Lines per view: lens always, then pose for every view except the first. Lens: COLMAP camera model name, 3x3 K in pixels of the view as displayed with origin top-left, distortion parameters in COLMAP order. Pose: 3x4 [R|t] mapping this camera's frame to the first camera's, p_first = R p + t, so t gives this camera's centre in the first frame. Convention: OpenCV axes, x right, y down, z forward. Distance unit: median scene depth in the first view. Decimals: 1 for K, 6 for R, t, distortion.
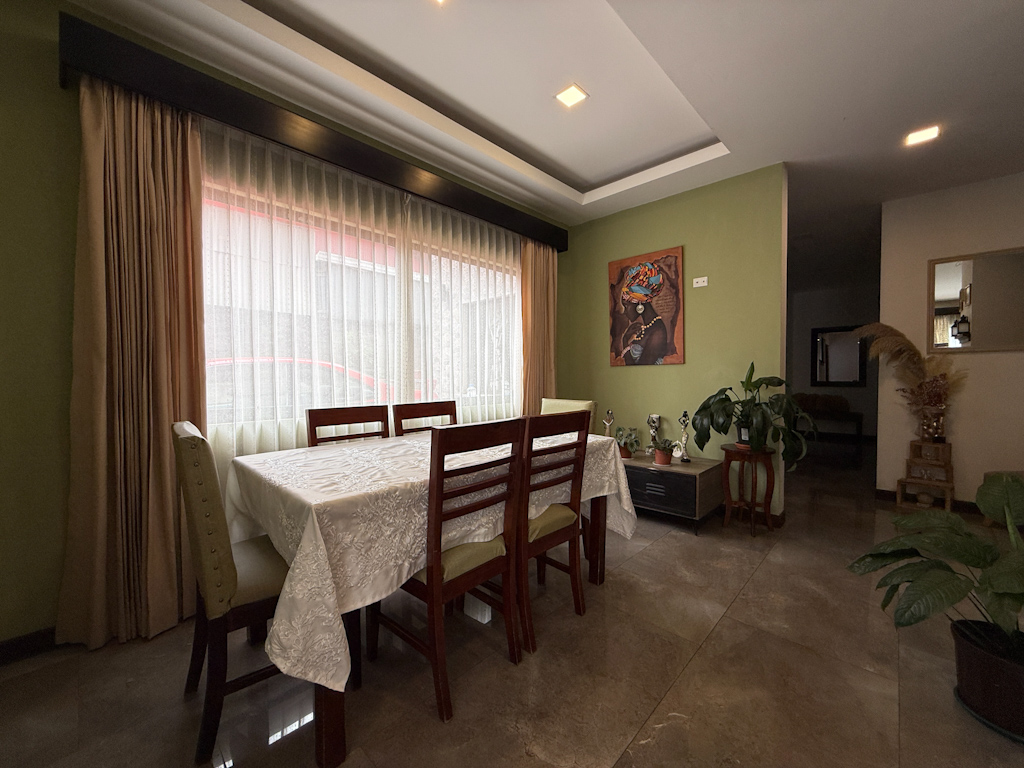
lens RADIAL K [[408.8, 0, 501.8], [0, 408.8, 382.3], [0, 0, 1]] dist [-0.001261, 0.000290]
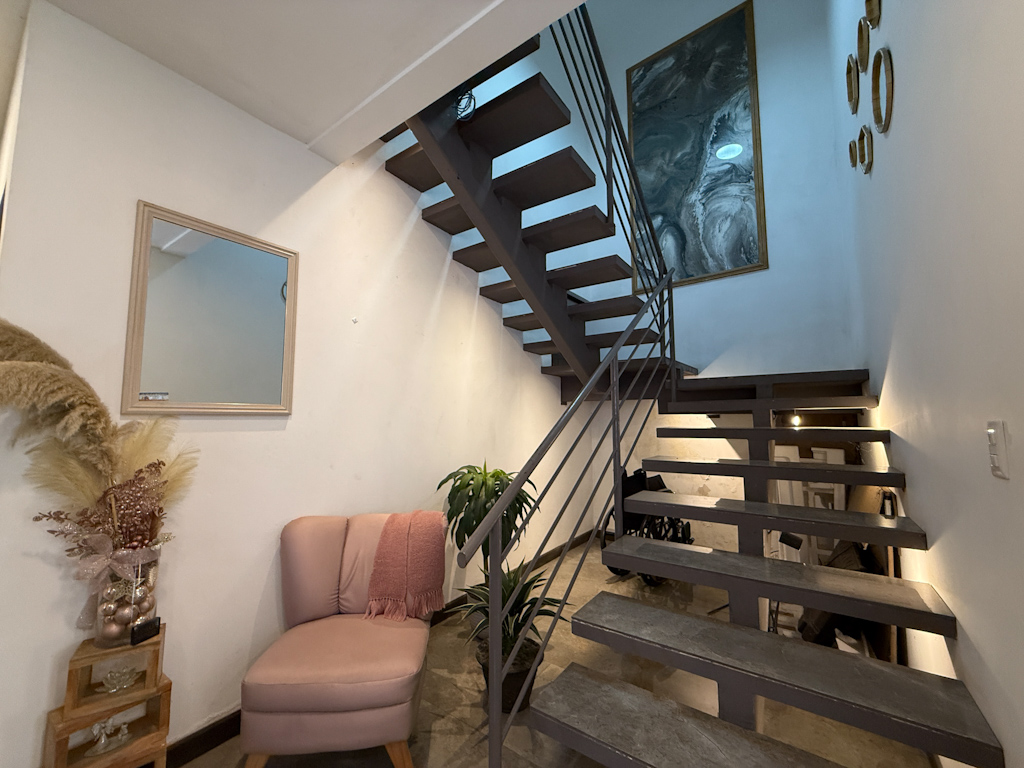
lens RADIAL K [[408.8, 0, 510.1], [0, 408.8, 387.1], [0, 0, 1]] dist [-0.001261, 0.000290]
pose [[-0.163065, 0.087953, 0.982687, 0.577698], [0.023239, 0.996085, -0.085295, -0.054567], [-0.986342, 0.008928, -0.164471, 0.689528]]
